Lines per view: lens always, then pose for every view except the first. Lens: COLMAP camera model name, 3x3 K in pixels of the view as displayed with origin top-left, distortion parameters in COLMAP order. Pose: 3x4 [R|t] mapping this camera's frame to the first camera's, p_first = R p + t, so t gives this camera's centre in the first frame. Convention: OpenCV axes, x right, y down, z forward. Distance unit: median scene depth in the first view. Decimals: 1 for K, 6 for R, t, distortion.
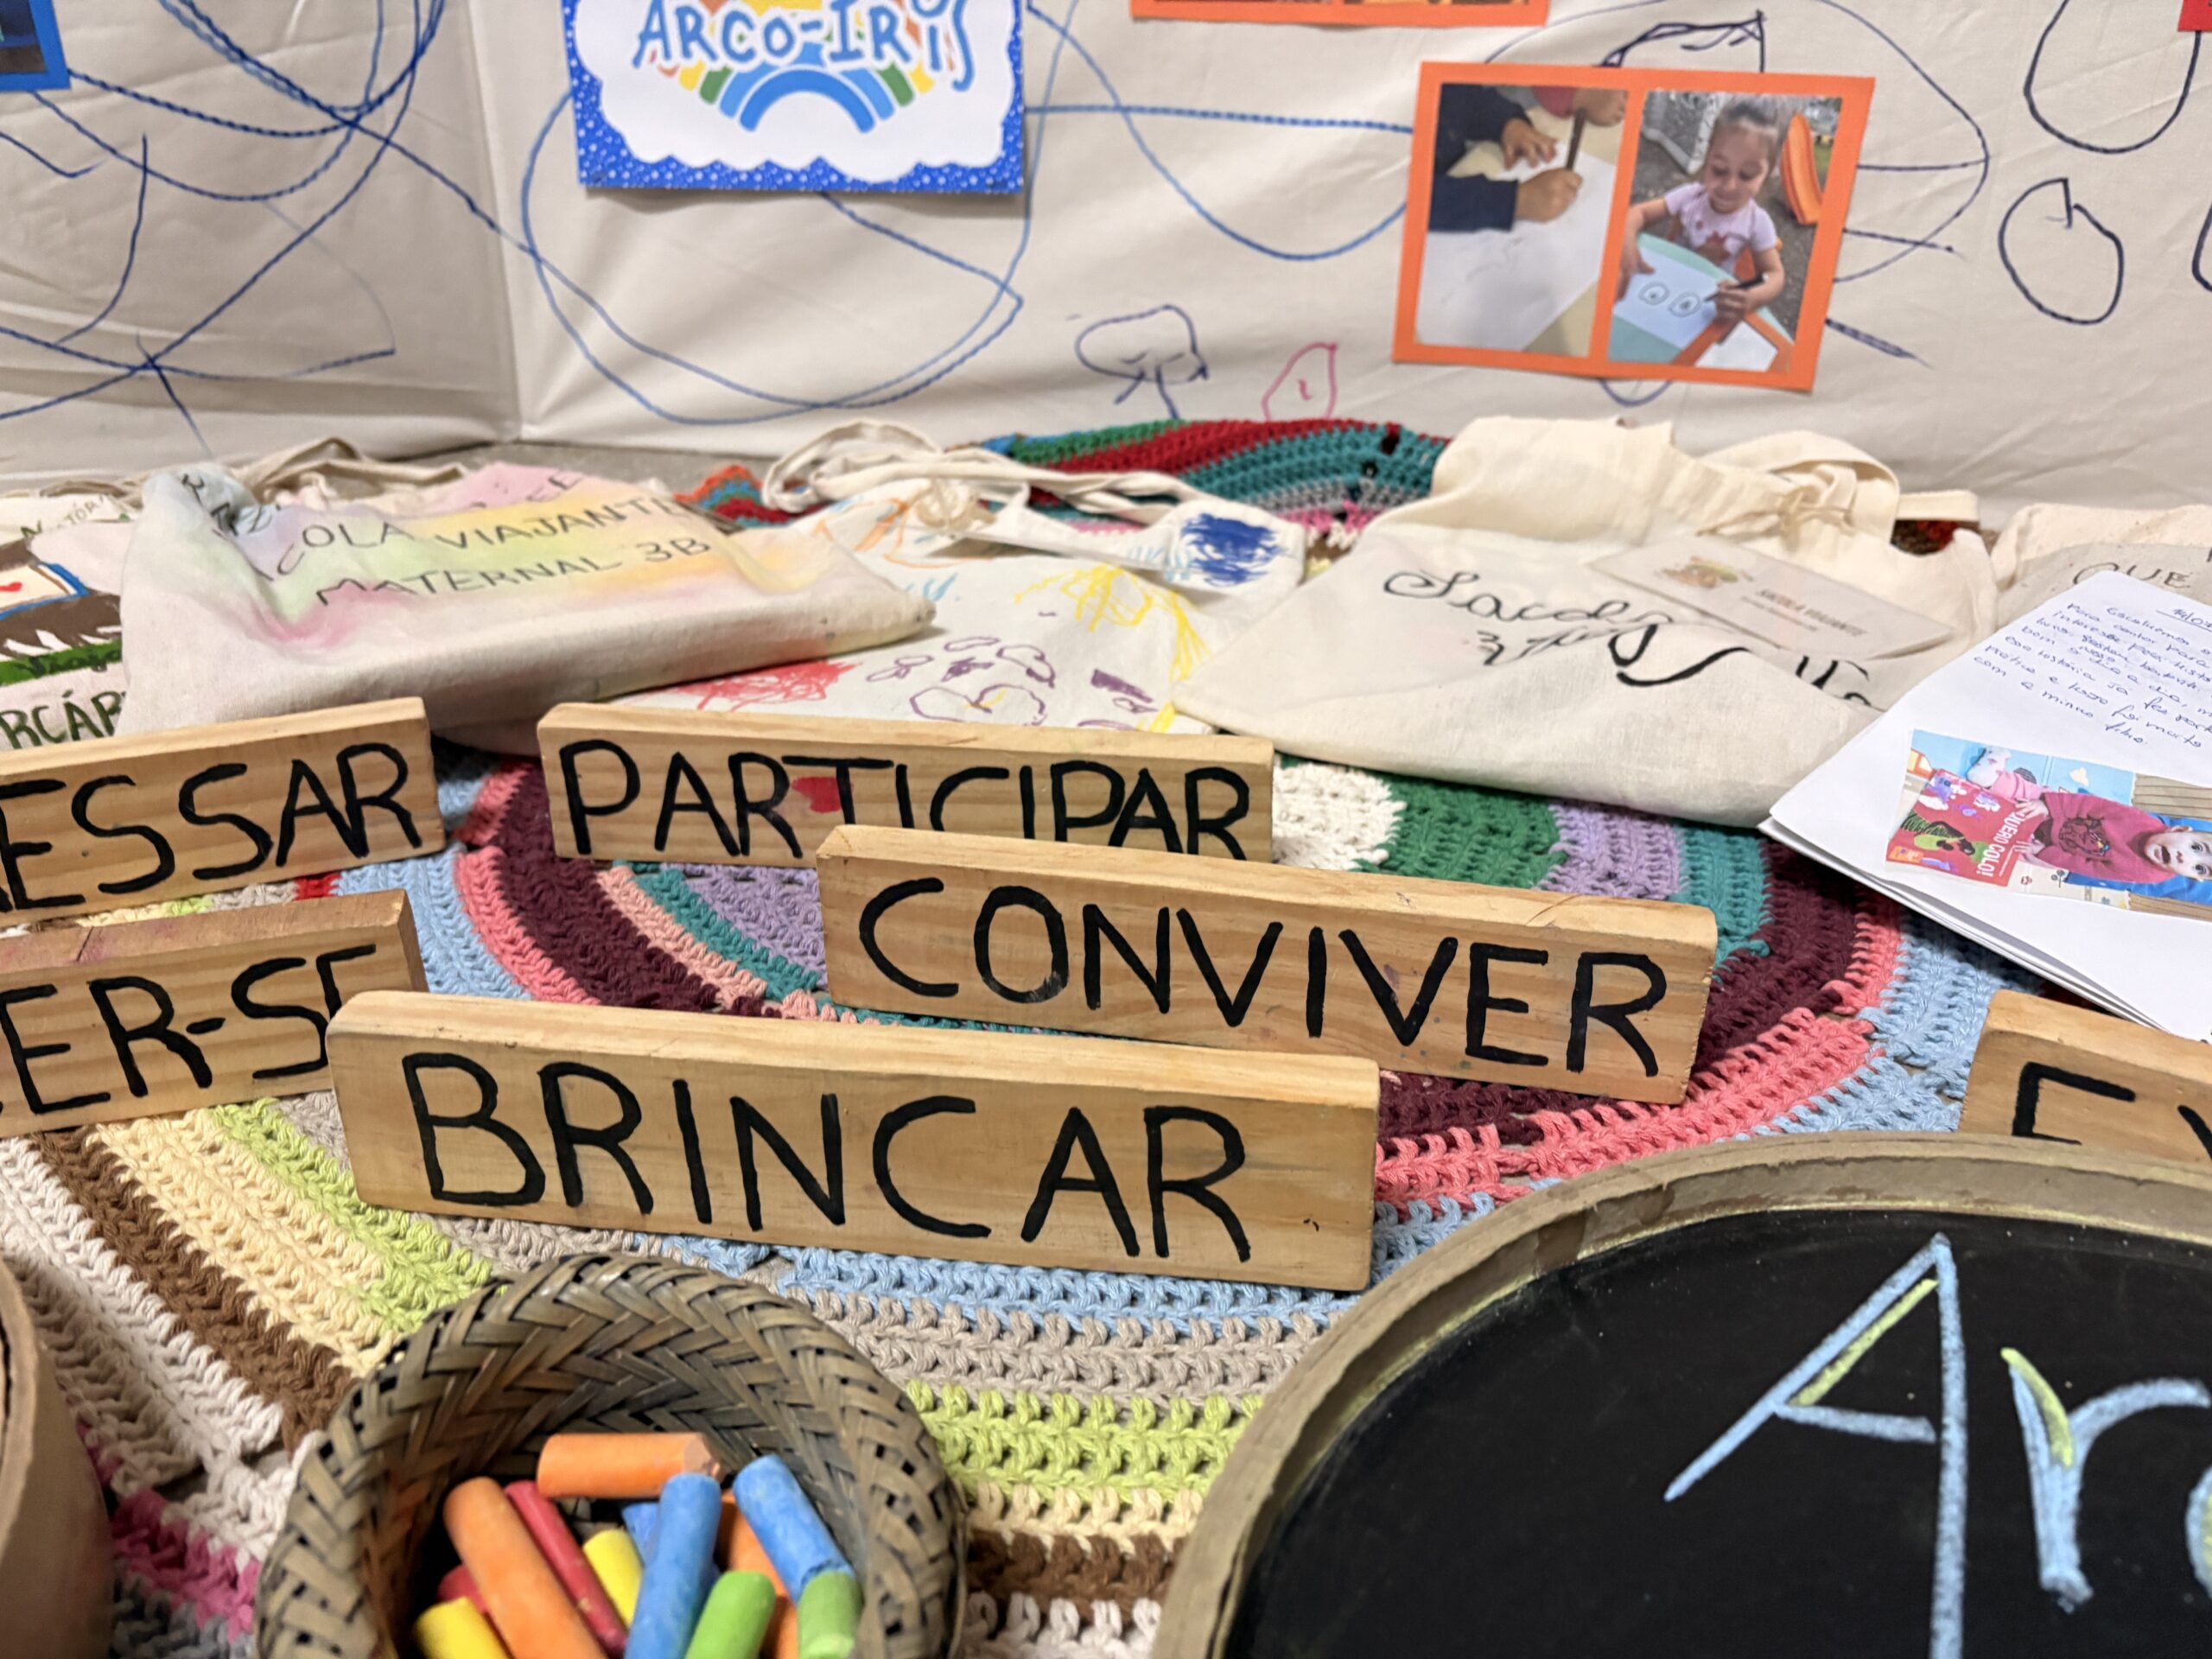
lens RADIAL K [[1666.2, 0, 1154.2], [0, 1666.2, 790.0], [0, 0, 1]] dist [0.047553, 0.001110]
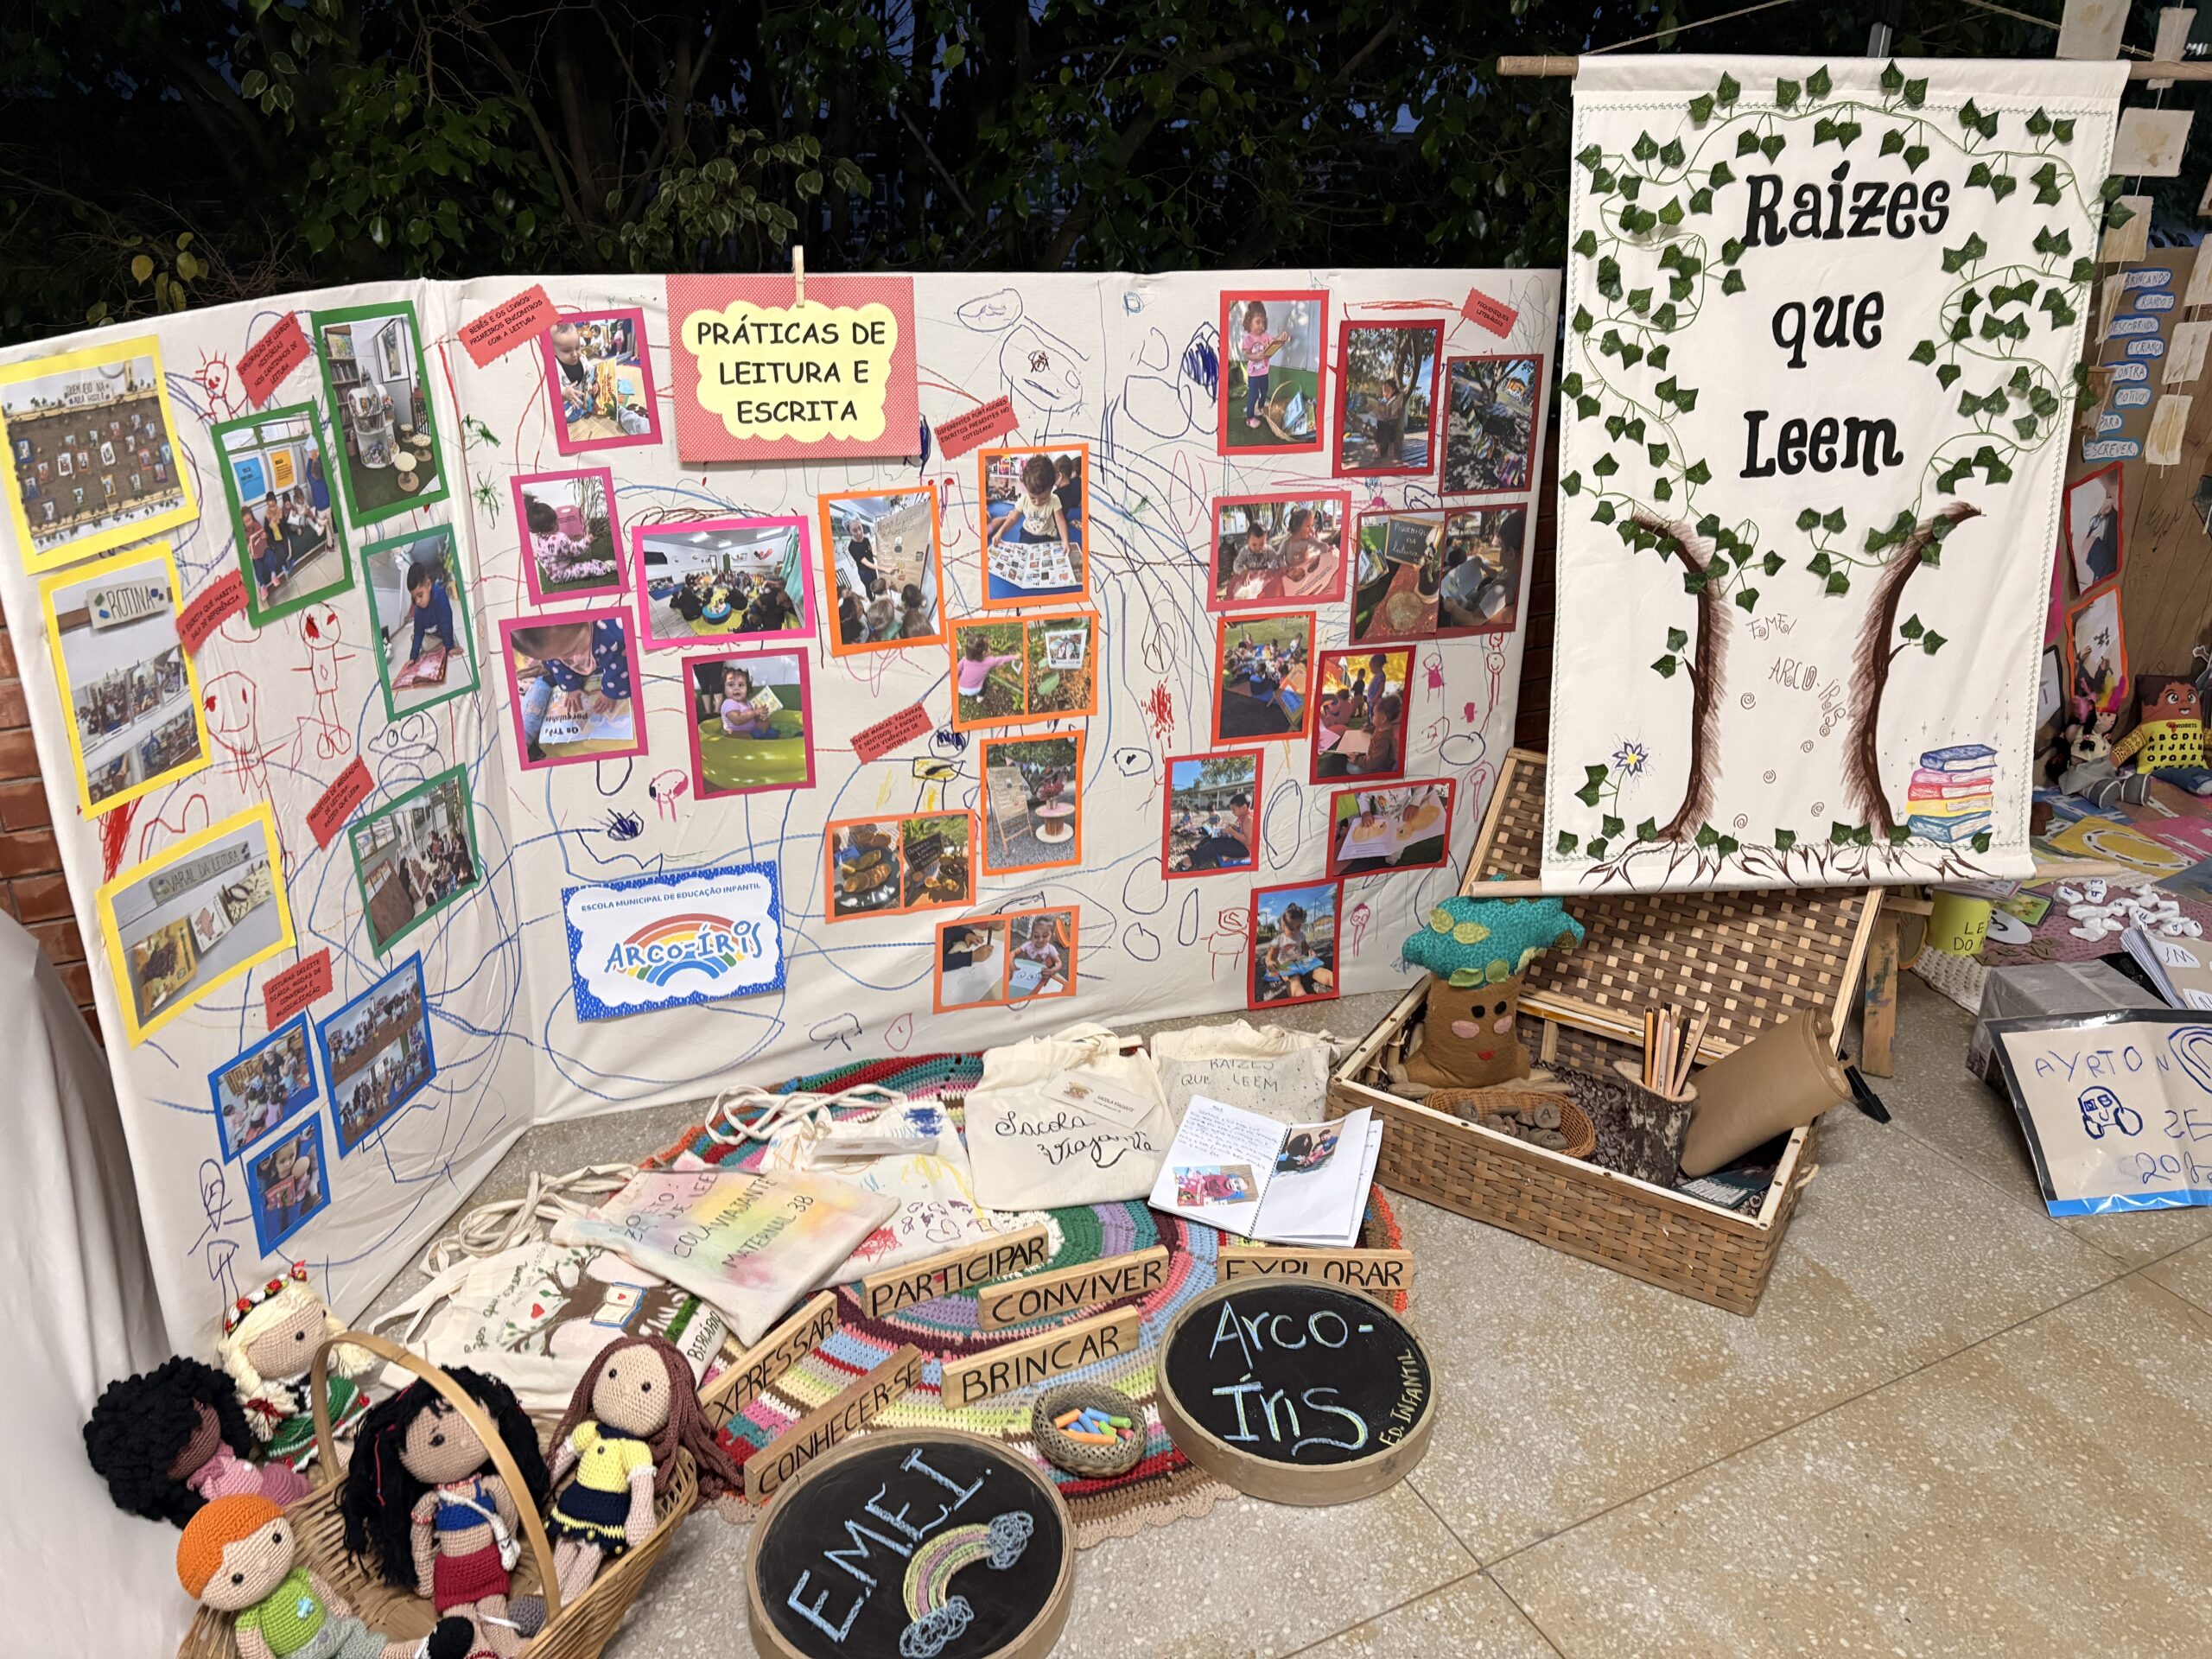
lens RADIAL K [[1666.2, 0, 1104.9], [0, 1666.2, 831.2], [0, 0, 1]] dist [0.047553, 0.001110]
pose [[0.834067, -0.214987, 0.508048, -0.942836], [0.211099, 0.975226, 0.066116, -0.682427], [-0.509676, 0.052103, 0.858787, -1.463906]]
